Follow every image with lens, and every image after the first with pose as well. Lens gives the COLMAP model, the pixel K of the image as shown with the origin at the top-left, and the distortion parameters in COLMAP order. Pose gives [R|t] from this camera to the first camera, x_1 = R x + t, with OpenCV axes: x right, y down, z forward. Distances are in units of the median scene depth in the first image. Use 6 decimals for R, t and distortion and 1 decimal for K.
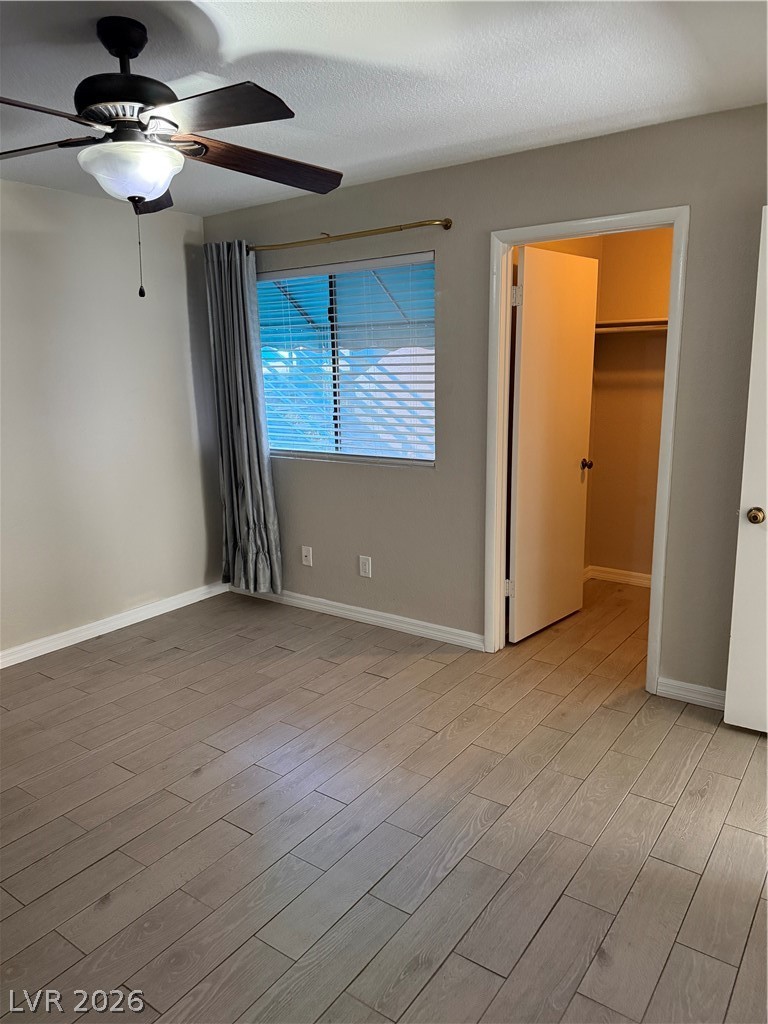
lens RADIAL K [[724.7, 0, 385.1], [0, 724.7, 517.5], [0, 0, 1]] dist [0.029747, -0.041919]
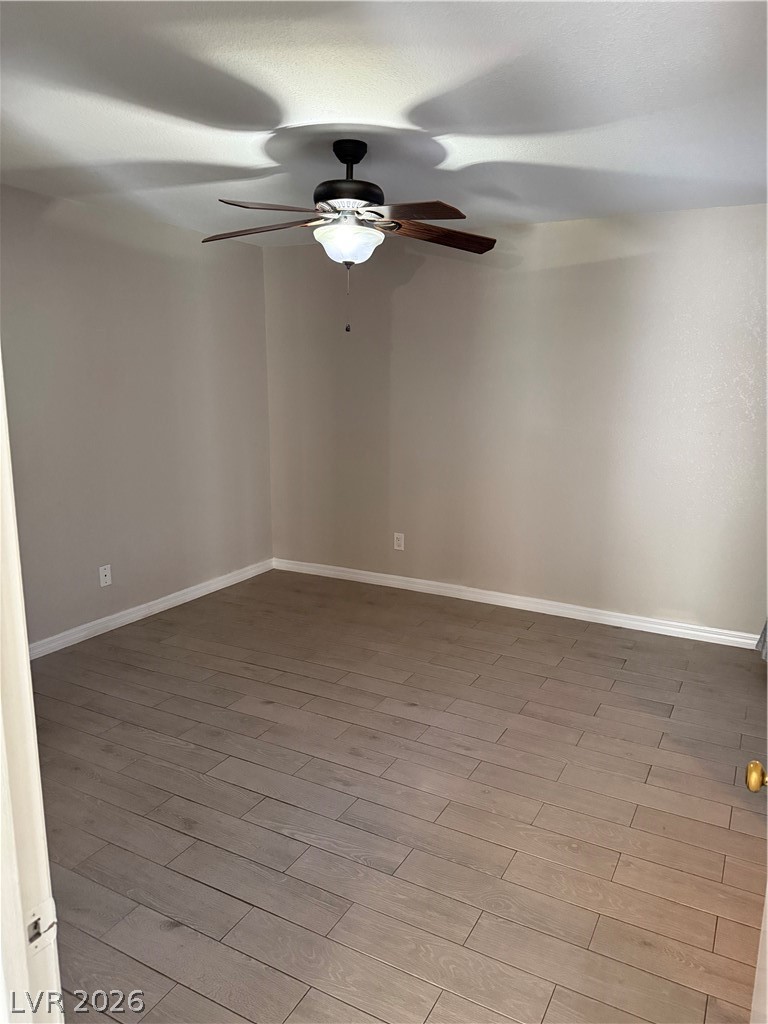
lens RADIAL K [[724.7, 0, 385.1], [0, 724.7, 517.5], [0, 0, 1]] dist [0.029747, -0.041919]
pose [[0.135854, 0.229077, -0.963881, 0.943798], [-0.227335, 0.954150, 0.194722, -0.206223], [0.964294, 0.192670, 0.181702, 0.738285]]
